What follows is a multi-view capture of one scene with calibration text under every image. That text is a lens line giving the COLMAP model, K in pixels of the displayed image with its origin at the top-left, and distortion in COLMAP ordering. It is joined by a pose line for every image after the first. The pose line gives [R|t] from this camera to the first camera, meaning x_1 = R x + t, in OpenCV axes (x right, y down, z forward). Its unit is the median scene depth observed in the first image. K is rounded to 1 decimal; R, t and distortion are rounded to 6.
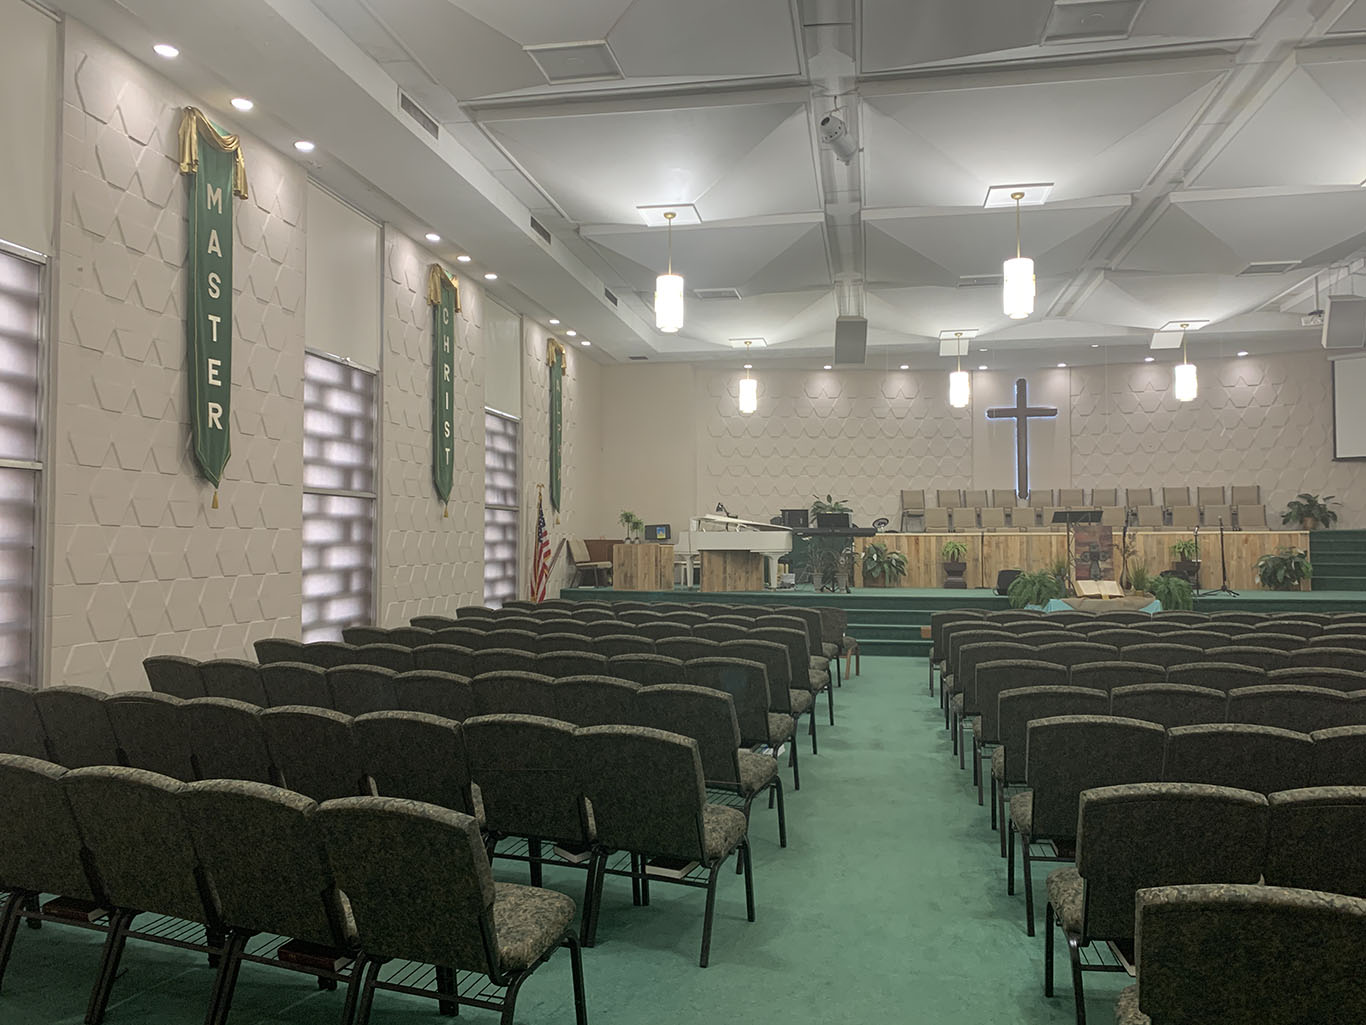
lens RADIAL K [[1032.0, 0, 685.1], [0, 1032.0, 481.0], [0, 0, 1]] dist [0.112247, -0.167543]
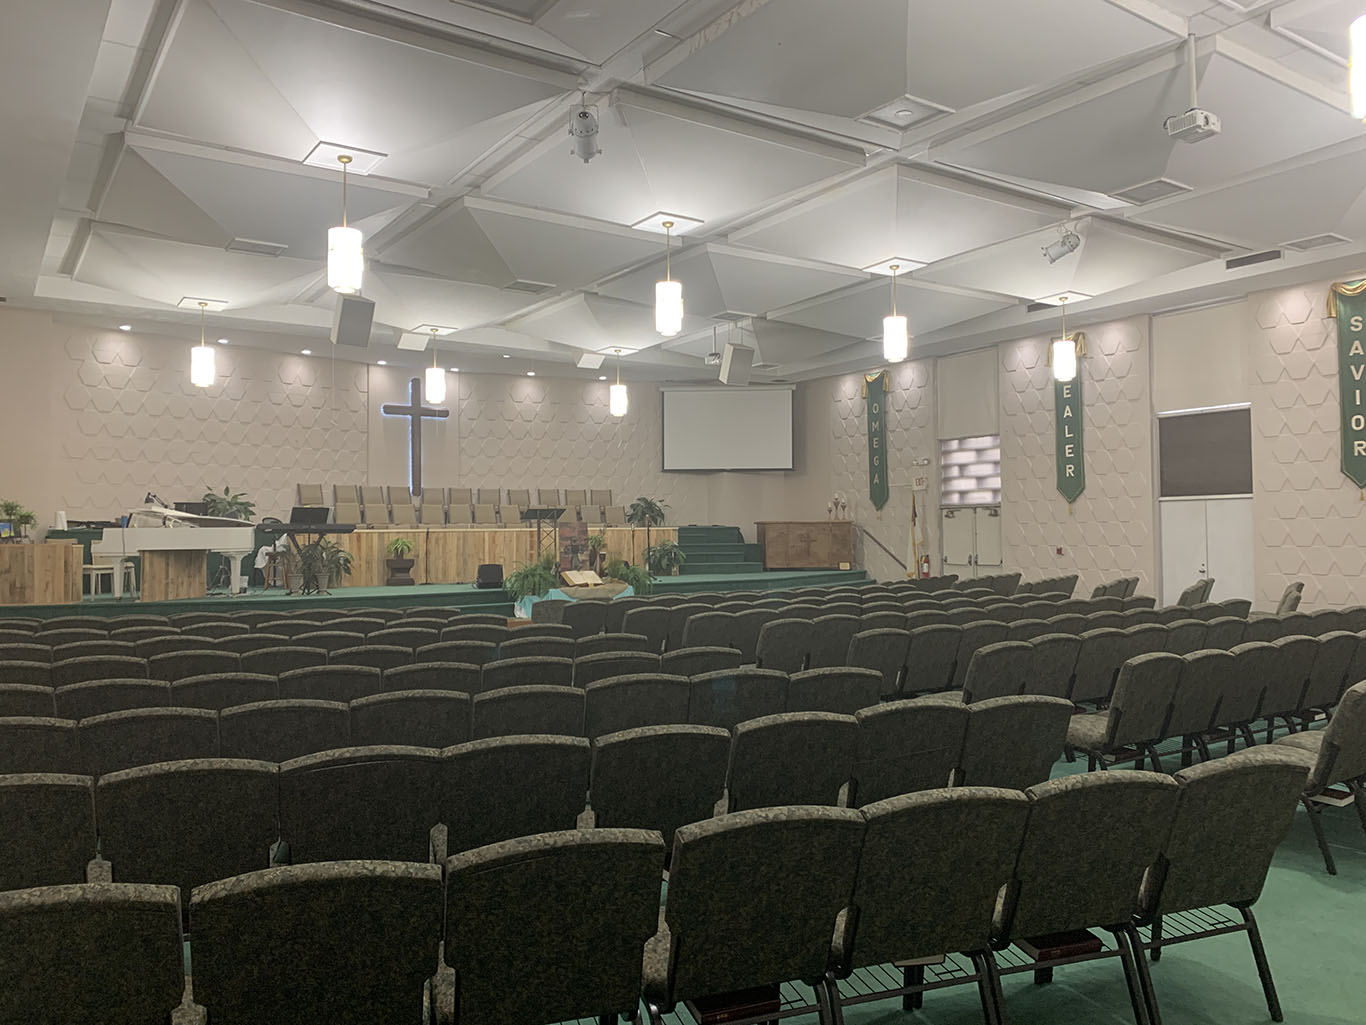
lens RADIAL K [[1042.5, 0, 683.0], [0, 1042.5, 512.5], [0, 0, 1]] dist [0.103893, -0.183846]
pose [[0.714725, 0.011609, 0.699310, -0.261011], [-0.033872, 0.999263, 0.018031, 0.007124], [-0.698585, -0.036575, 0.714591, 0.105429]]
